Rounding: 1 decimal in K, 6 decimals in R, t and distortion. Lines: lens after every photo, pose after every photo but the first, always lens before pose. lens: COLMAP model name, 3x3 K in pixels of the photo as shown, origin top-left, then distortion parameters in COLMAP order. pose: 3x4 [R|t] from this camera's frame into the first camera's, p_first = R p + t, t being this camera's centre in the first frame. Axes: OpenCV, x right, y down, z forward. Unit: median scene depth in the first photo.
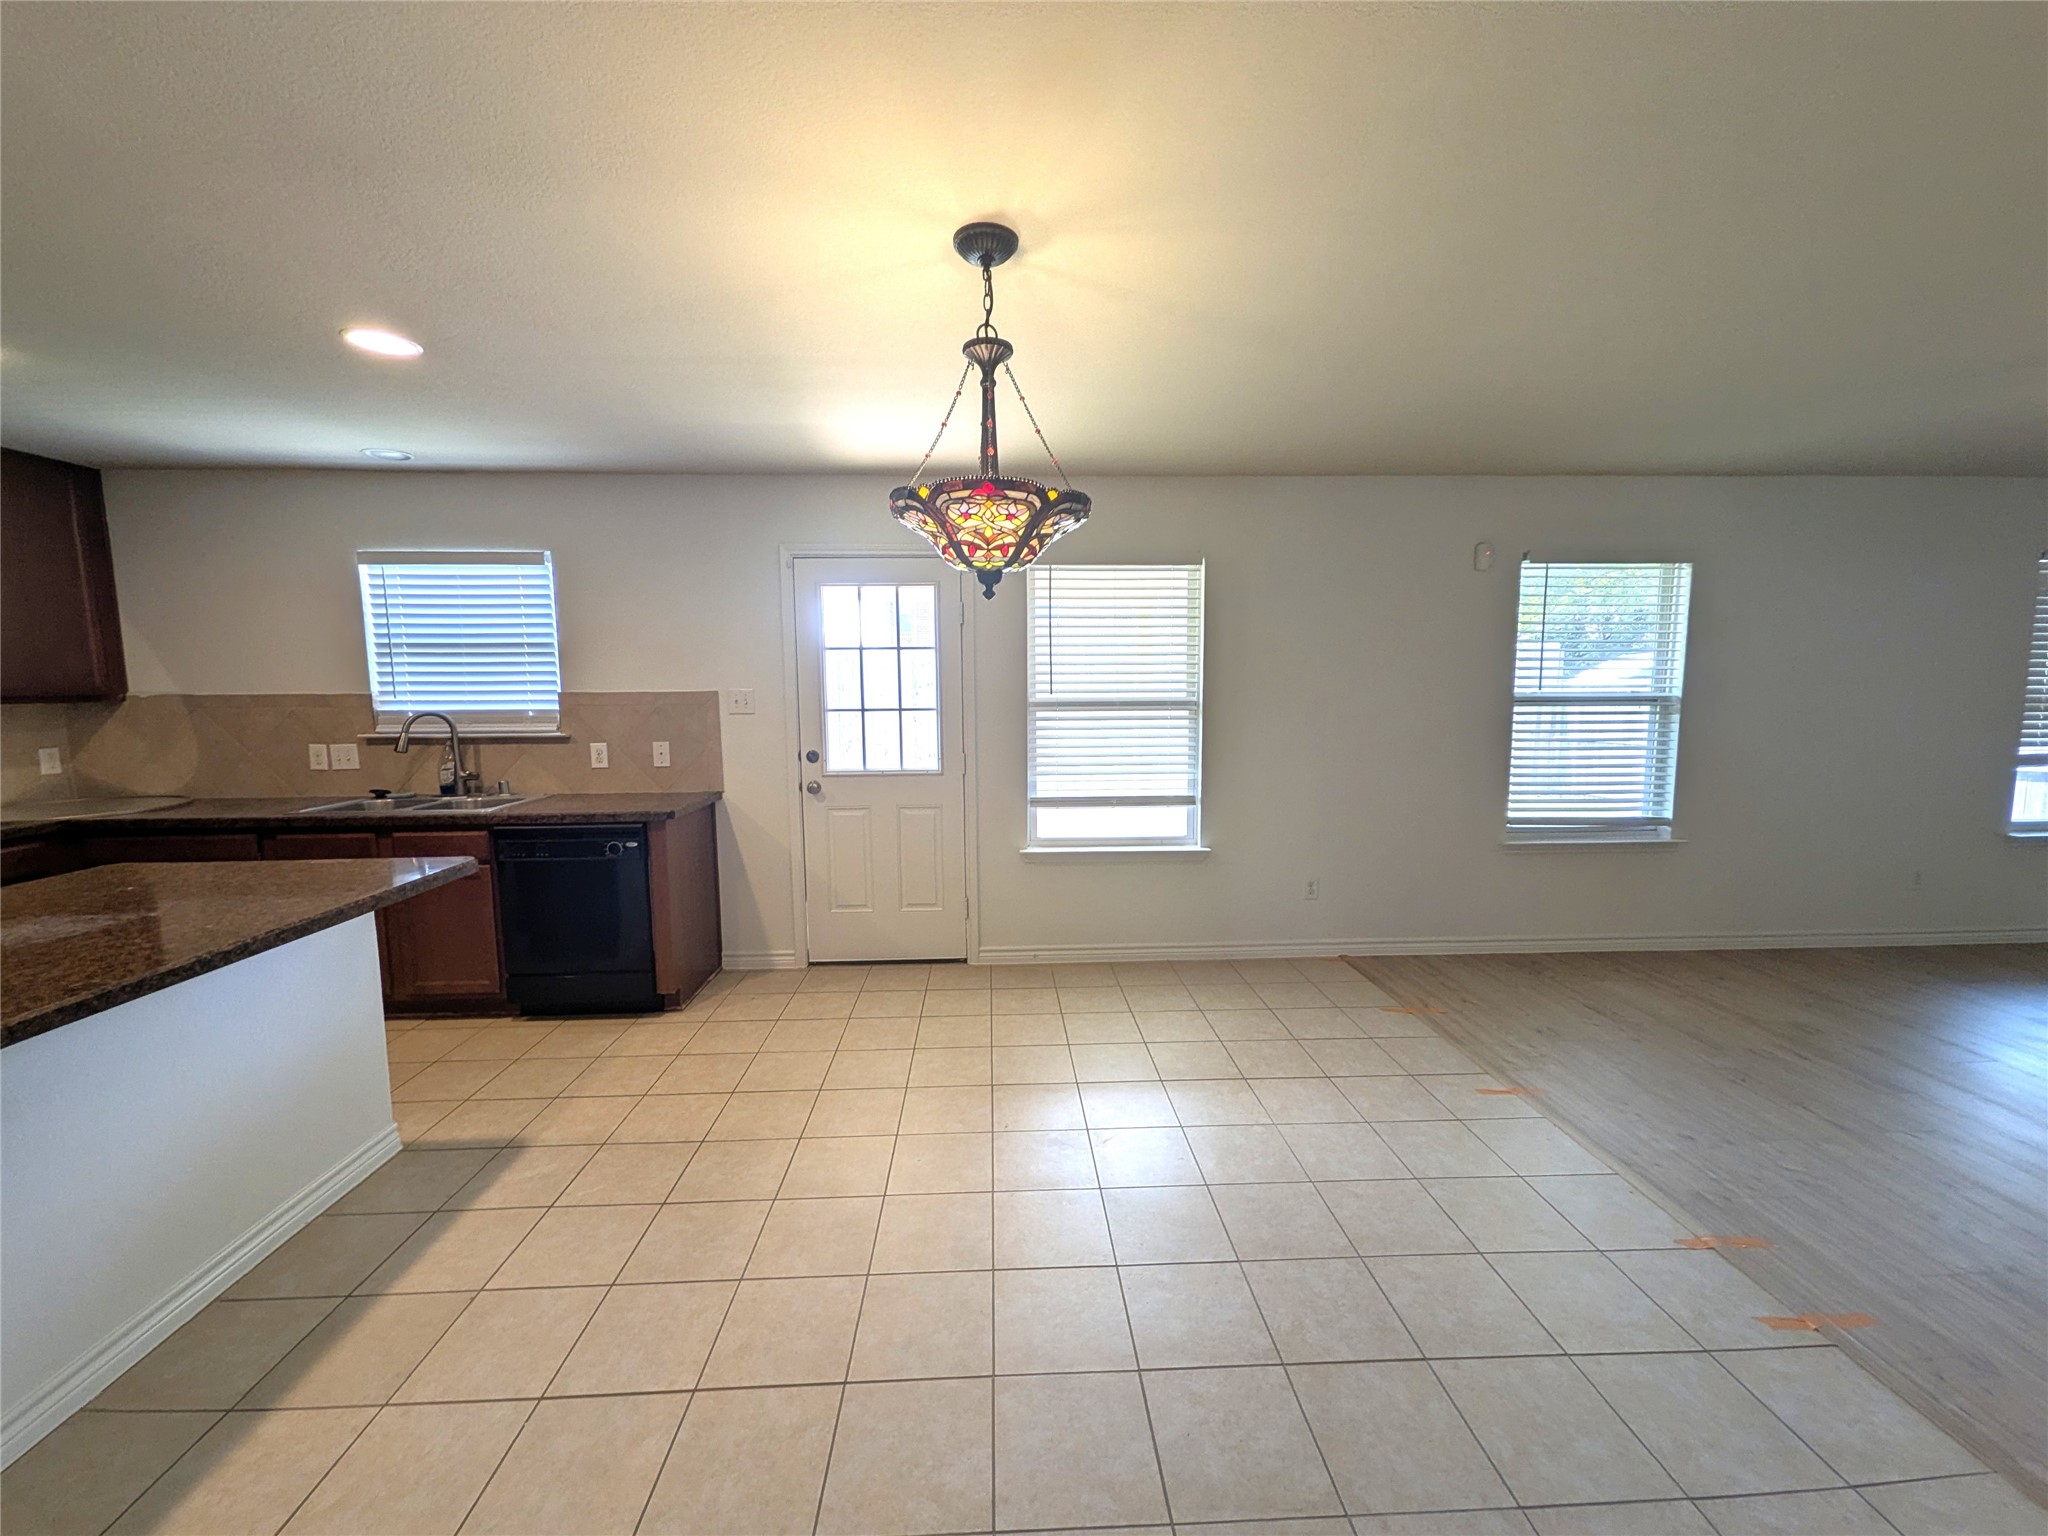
lens RADIAL K [[807.9, 0, 1025.3], [0, 807.9, 769.9], [0, 0, 1]] dist [0.002220, -0.000348]
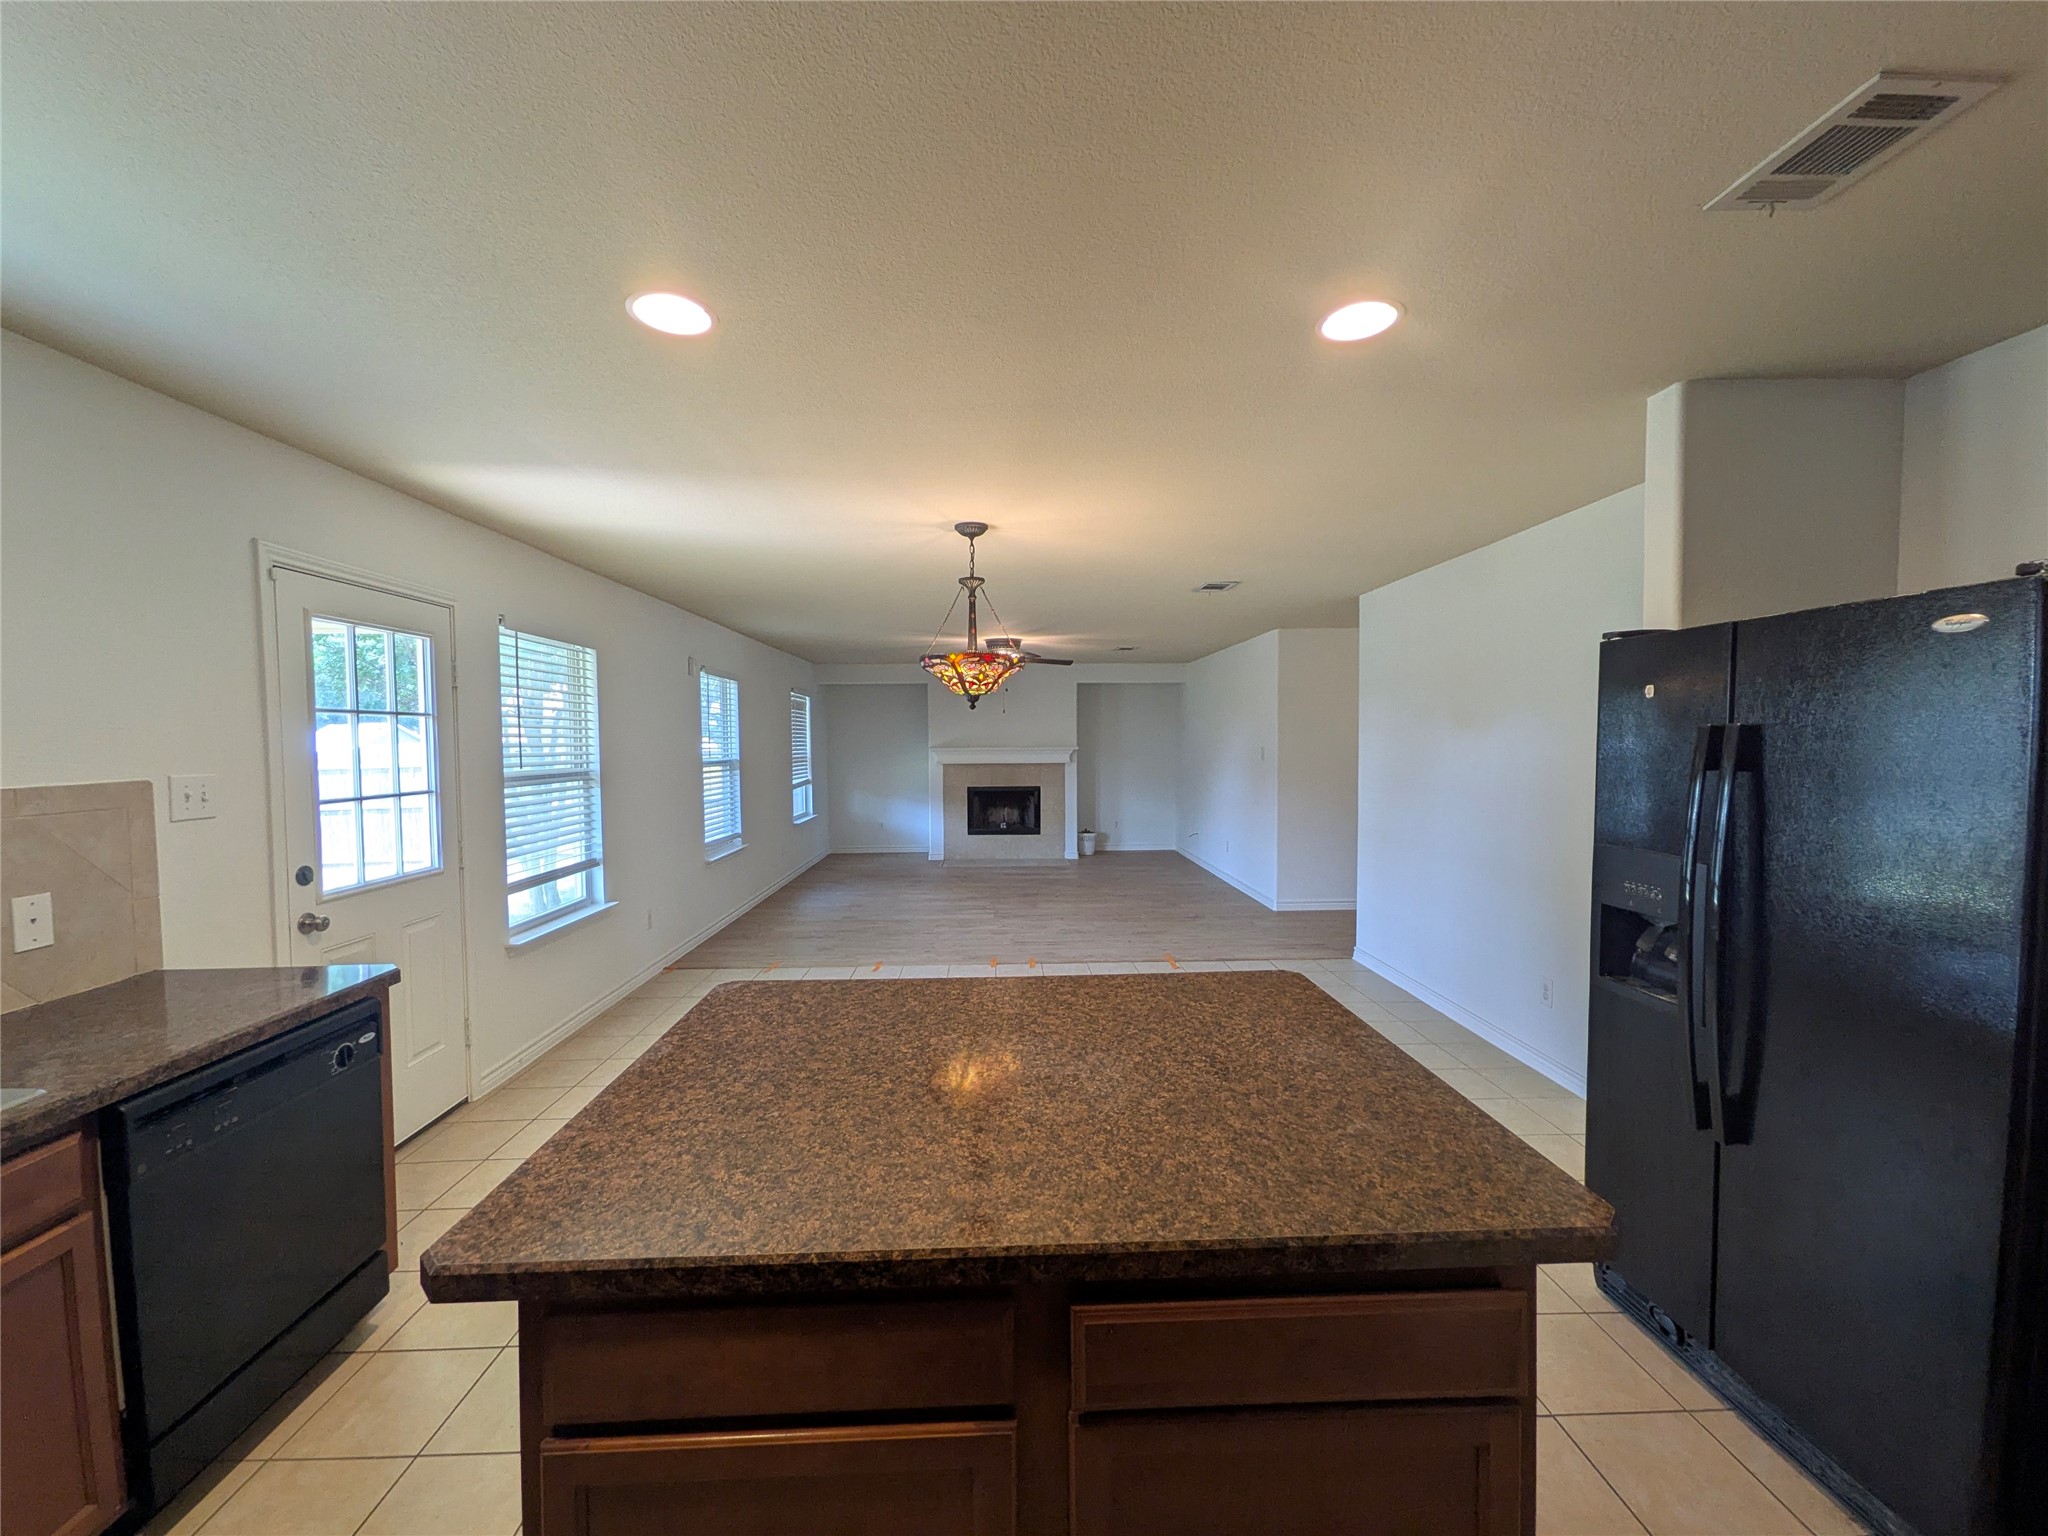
lens RADIAL K [[808.7, 0, 1016.4], [0, 808.7, 777.9], [0, 0, 1]] dist [0.015472, -0.000018]
pose [[0.014988, -0.040075, 0.999084, -0.913506], [0.113516, 0.992805, 0.038120, -0.055294], [-0.993423, 0.112840, 0.019429, 0.424505]]
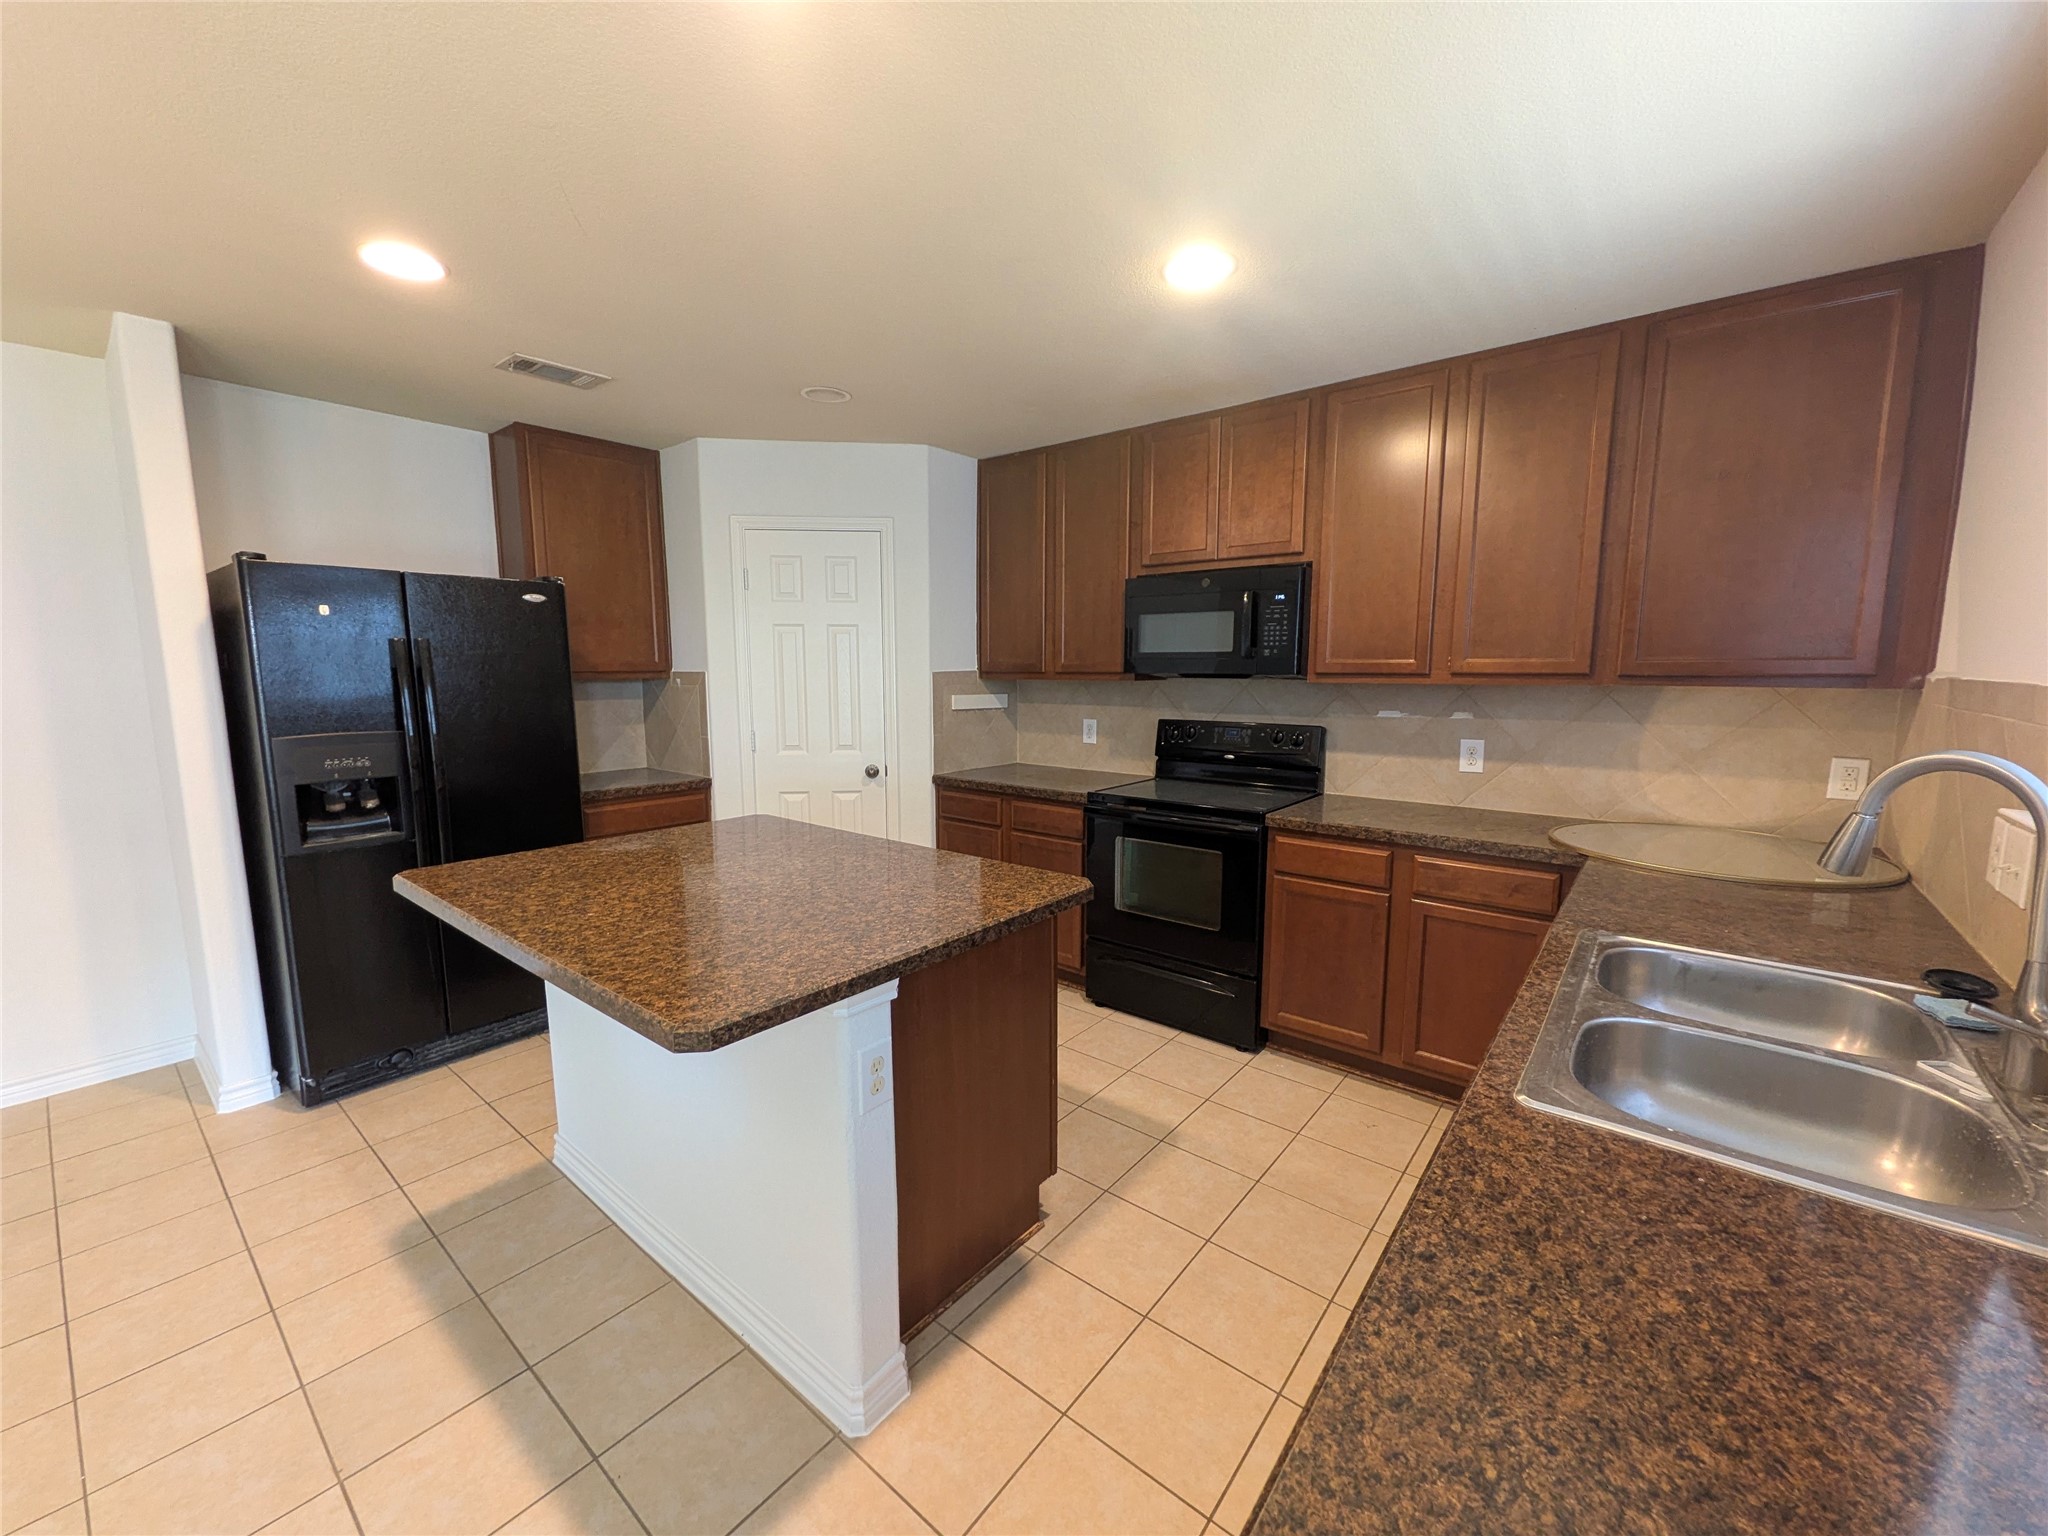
lens RADIAL K [[813.6, 0, 1018.8], [0, 813.6, 767.2], [0, 0, 1]] dist [0.001877, -0.000102]
pose [[-0.669170, 0.101045, -0.736208, -0.294884], [-0.074997, 0.976471, 0.202189, -0.095457], [0.739316, 0.190512, -0.645846, 0.890287]]
